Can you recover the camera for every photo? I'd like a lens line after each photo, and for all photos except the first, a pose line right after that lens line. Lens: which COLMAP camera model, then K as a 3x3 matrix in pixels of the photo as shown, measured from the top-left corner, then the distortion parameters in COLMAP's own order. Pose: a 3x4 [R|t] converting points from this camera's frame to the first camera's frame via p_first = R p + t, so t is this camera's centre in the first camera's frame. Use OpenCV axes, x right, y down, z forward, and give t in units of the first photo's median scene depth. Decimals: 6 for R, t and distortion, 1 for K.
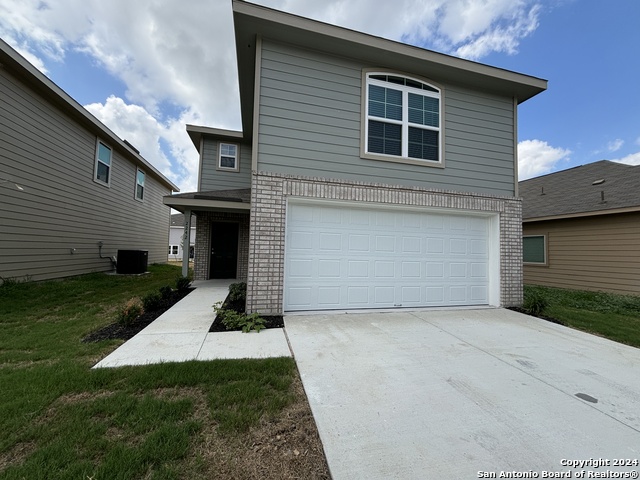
lens RADIAL K [[262.2, 0, 317.4], [0, 262.2, 237.3], [0, 0, 1]] dist [-0.005462, -0.000109]
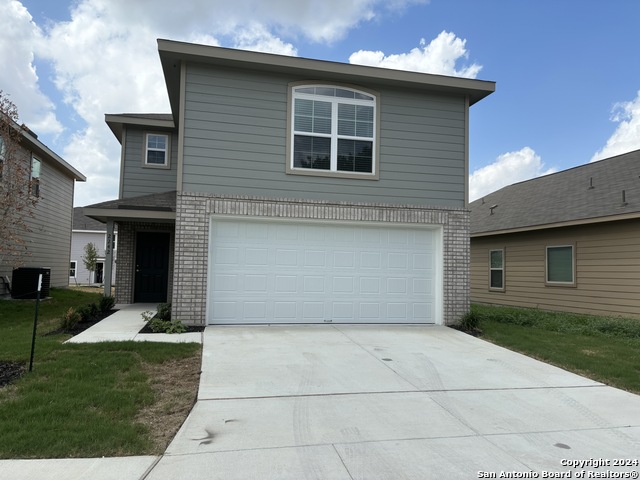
lens RADIAL K [[489.6, 0, 320.0], [0, 489.6, 240.0], [0, 0, 1]] dist [0.007818, 0.006577]
pose [[0.999886, -0.005621, -0.014022, 0.307568], [0.005485, 0.999938, -0.009719, -0.027028], [0.014075, 0.009641, 0.999854, -0.841563]]
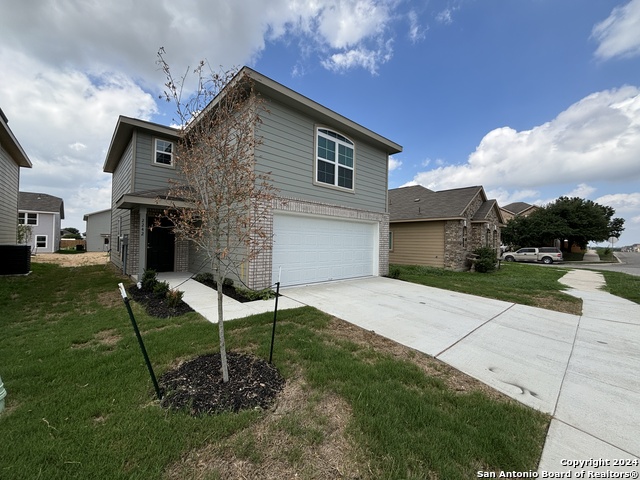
lens RADIAL K [[259.9, 0, 321.8], [0, 259.9, 239.1], [0, 0, 1]] dist [0.000401, -0.000042]
pose [[0.878762, -0.004256, 0.477242, -0.491294], [-0.021093, 0.998637, 0.047746, -0.057910], [-0.476794, -0.052023, 0.877474, -0.348697]]
